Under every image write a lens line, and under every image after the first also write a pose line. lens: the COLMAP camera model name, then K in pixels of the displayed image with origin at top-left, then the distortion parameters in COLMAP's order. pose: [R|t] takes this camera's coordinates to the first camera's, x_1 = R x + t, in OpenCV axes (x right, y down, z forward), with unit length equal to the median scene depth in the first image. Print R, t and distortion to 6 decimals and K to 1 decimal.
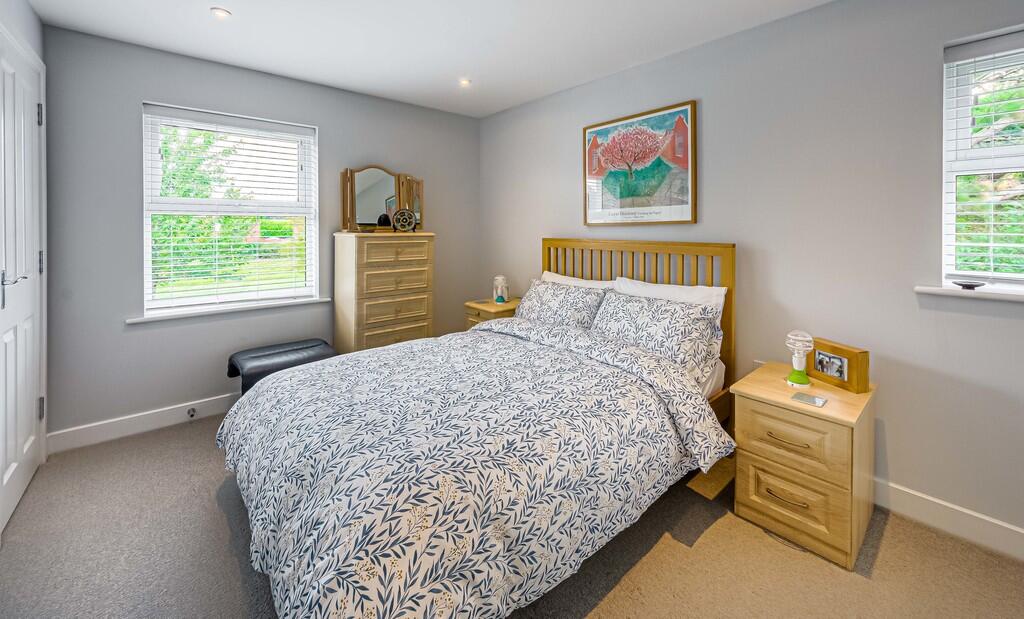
lens RADIAL K [[394.2, 0, 513.4], [0, 394.2, 301.8], [0, 0, 1]] dist [-0.000033, 0.000012]
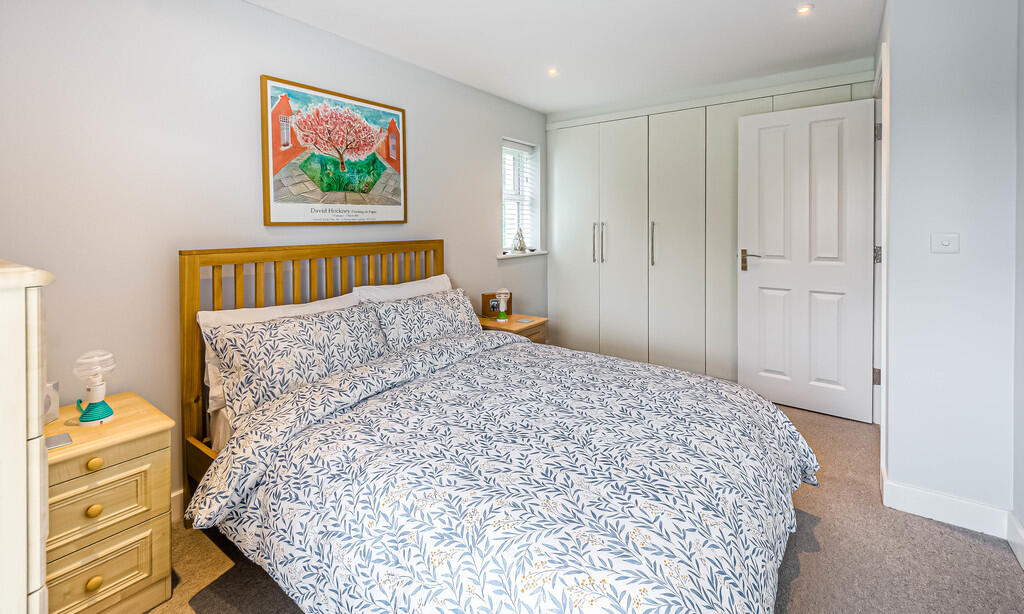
lens RADIAL K [[429.3, 0, 512.0], [0, 429.3, 307.0], [0, 0, 1]] dist [0.001397, 0.000110]
pose [[-0.202906, -0.198303, 0.958908, -0.768922], [0.171871, 0.956864, 0.234248, -0.199860], [-0.963997, 0.212339, -0.160071, 0.933141]]
